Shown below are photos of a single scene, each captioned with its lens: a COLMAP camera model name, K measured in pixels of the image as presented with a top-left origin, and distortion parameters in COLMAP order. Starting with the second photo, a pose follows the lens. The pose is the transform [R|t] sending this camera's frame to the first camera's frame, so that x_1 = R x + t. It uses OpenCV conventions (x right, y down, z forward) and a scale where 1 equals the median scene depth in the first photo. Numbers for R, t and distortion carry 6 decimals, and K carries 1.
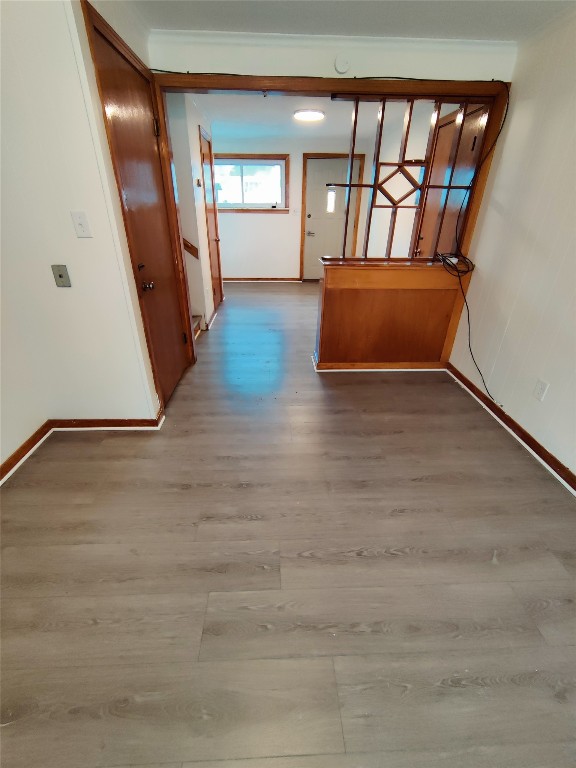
lens RADIAL K [[328.4, 0, 286.2], [0, 328.4, 377.4], [0, 0, 1]] dist [-0.003844, 0.001560]
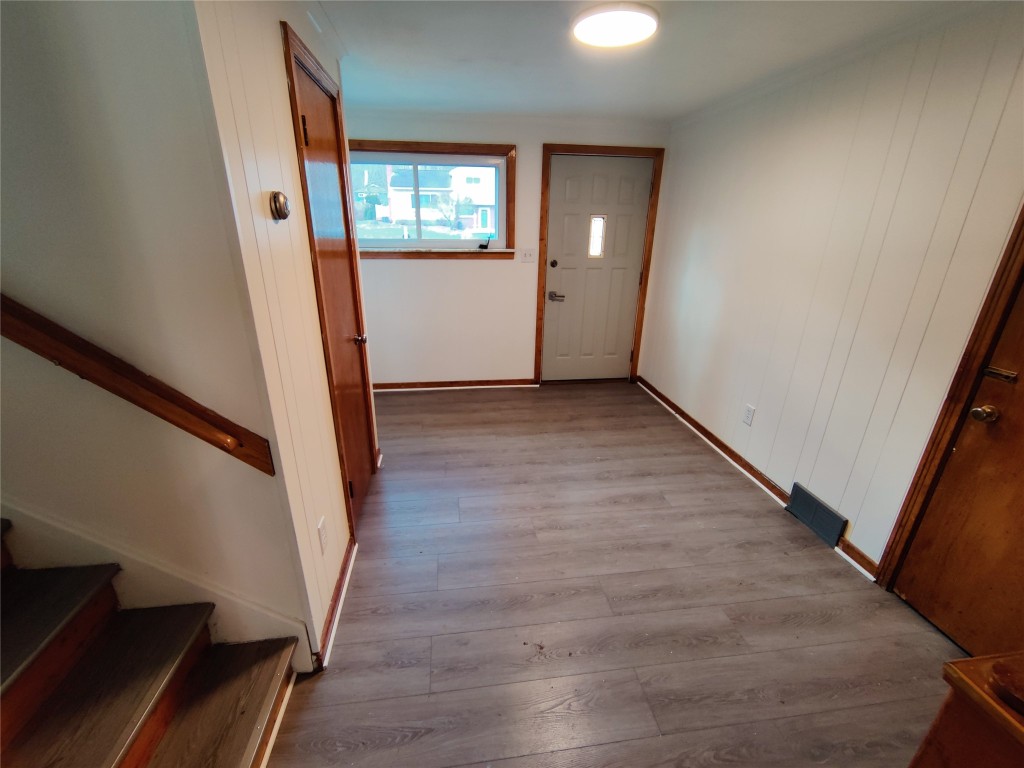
lens RADIAL K [[437.8, 0, 505.7], [0, 437.8, 388.6], [0, 0, 1]] dist [-0.003844, 0.001560]
pose [[0.996308, -0.025562, 0.081952, -0.063096], [0.033811, 0.994321, -0.100911, -0.243675], [-0.078907, 0.103309, 0.991514, 0.375462]]
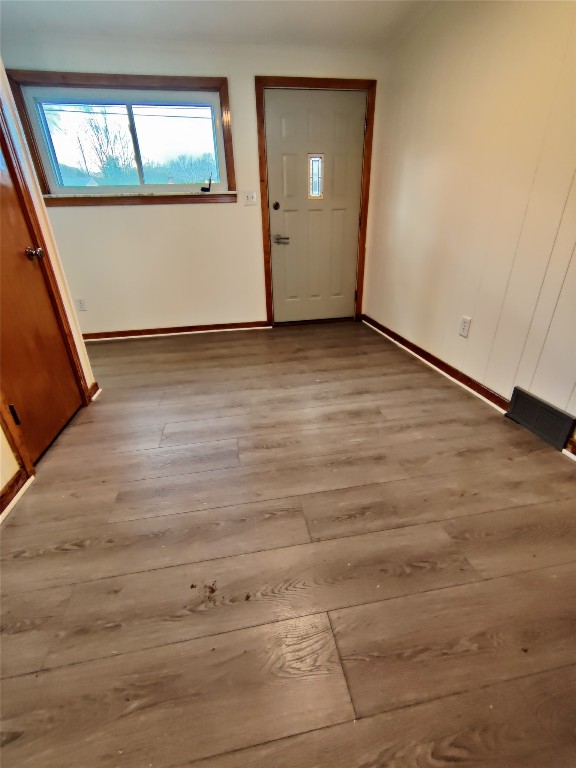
lens RADIAL K [[328.4, 0, 287.1], [0, 328.4, 379.1], [0, 0, 1]] dist [-0.003844, 0.001560]
pose [[0.991571, -0.083017, 0.099473, 0.012349], [0.087648, 0.995218, -0.043126, -0.198287], [-0.095417, 0.051481, 0.994105, 0.504615]]
